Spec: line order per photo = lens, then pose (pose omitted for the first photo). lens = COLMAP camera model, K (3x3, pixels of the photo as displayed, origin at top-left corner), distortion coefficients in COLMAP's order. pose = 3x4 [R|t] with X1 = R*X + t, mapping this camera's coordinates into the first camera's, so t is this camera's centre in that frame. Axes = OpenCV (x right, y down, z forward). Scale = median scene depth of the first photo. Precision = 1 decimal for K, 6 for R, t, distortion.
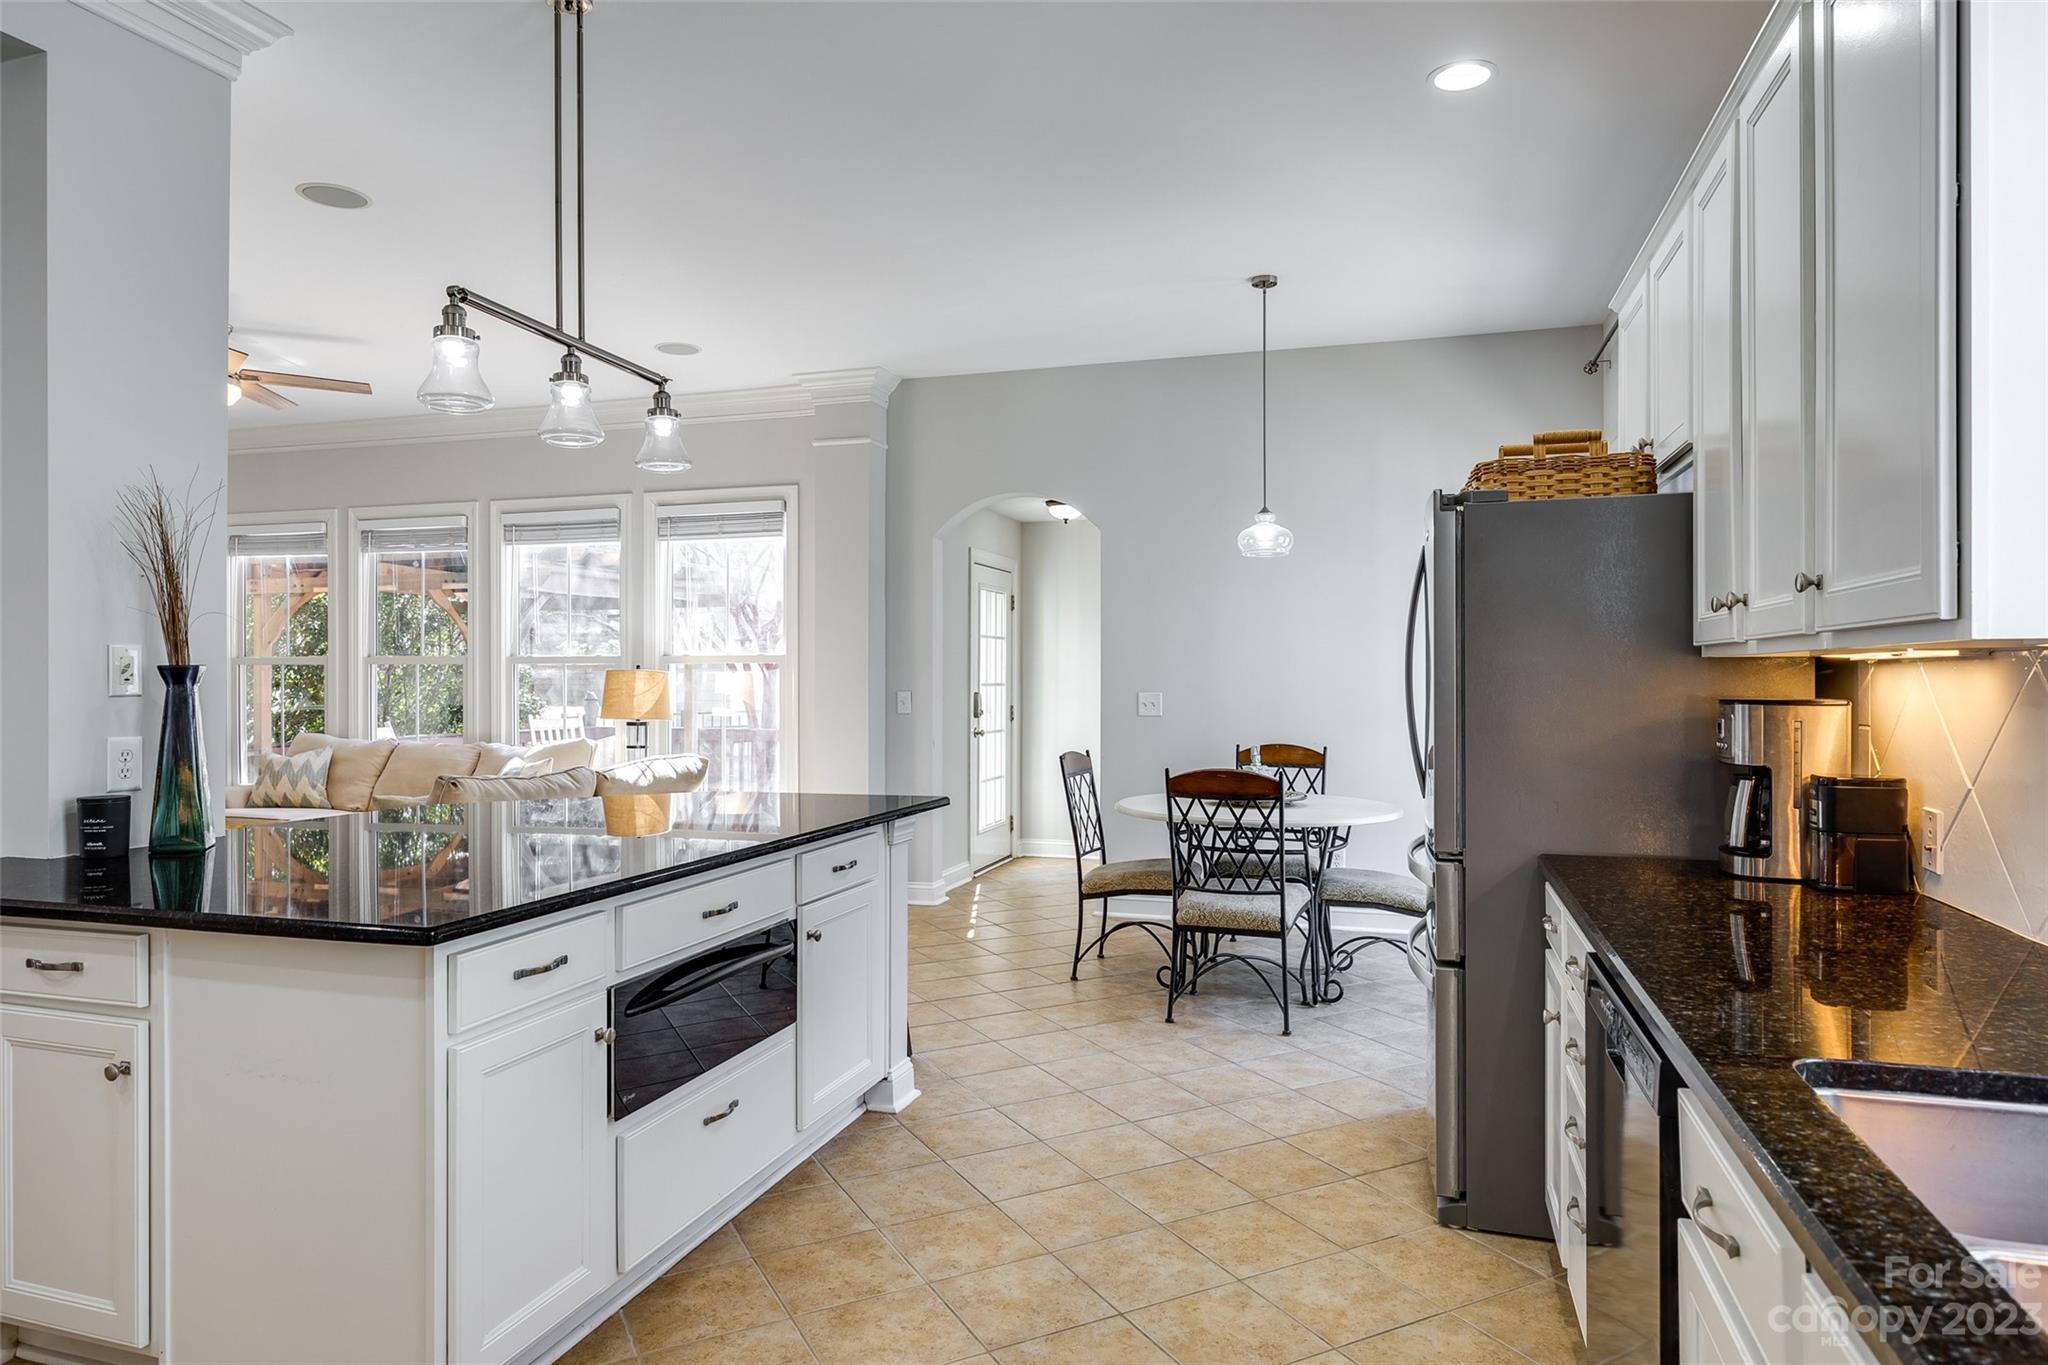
lens RADIAL K [[1217.9, 0, 1034.2], [0, 1217.9, 674.9], [0, 0, 1]] dist [-0.009864, -0.000969]
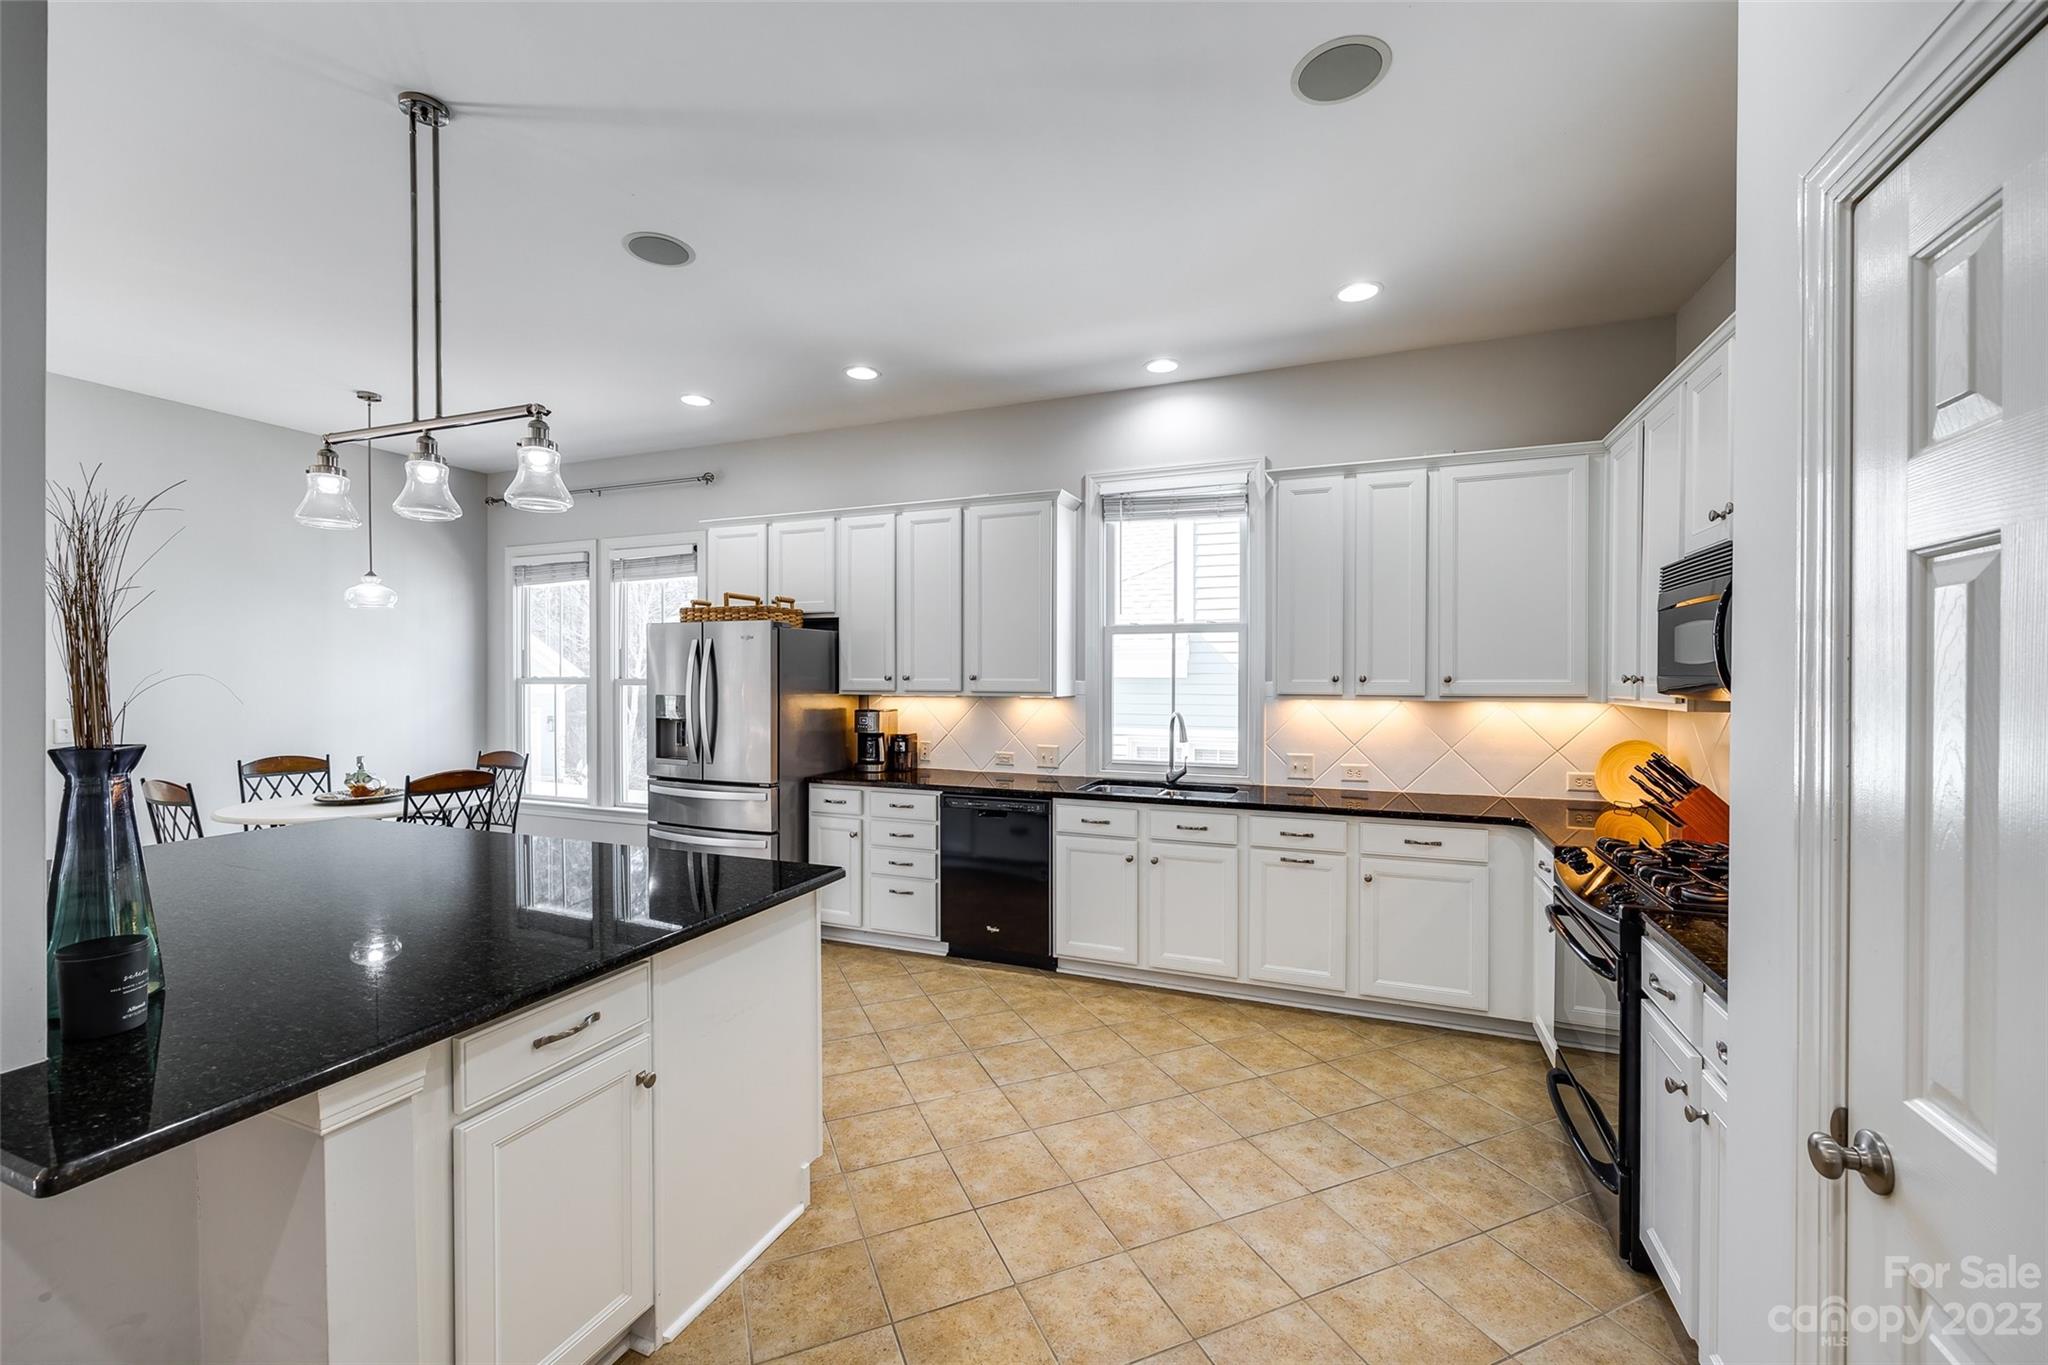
lens RADIAL K [[818.4, 0, 1018.8], [0, 818.4, 682.9], [0, 0, 1]] dist [0.002179, 0.000479]
pose [[0.095010, -0.005780, 0.995460, -0.859691], [-0.005129, 0.999967, 0.006296, -0.038696], [-0.995463, -0.005704, 0.094977, 0.317421]]
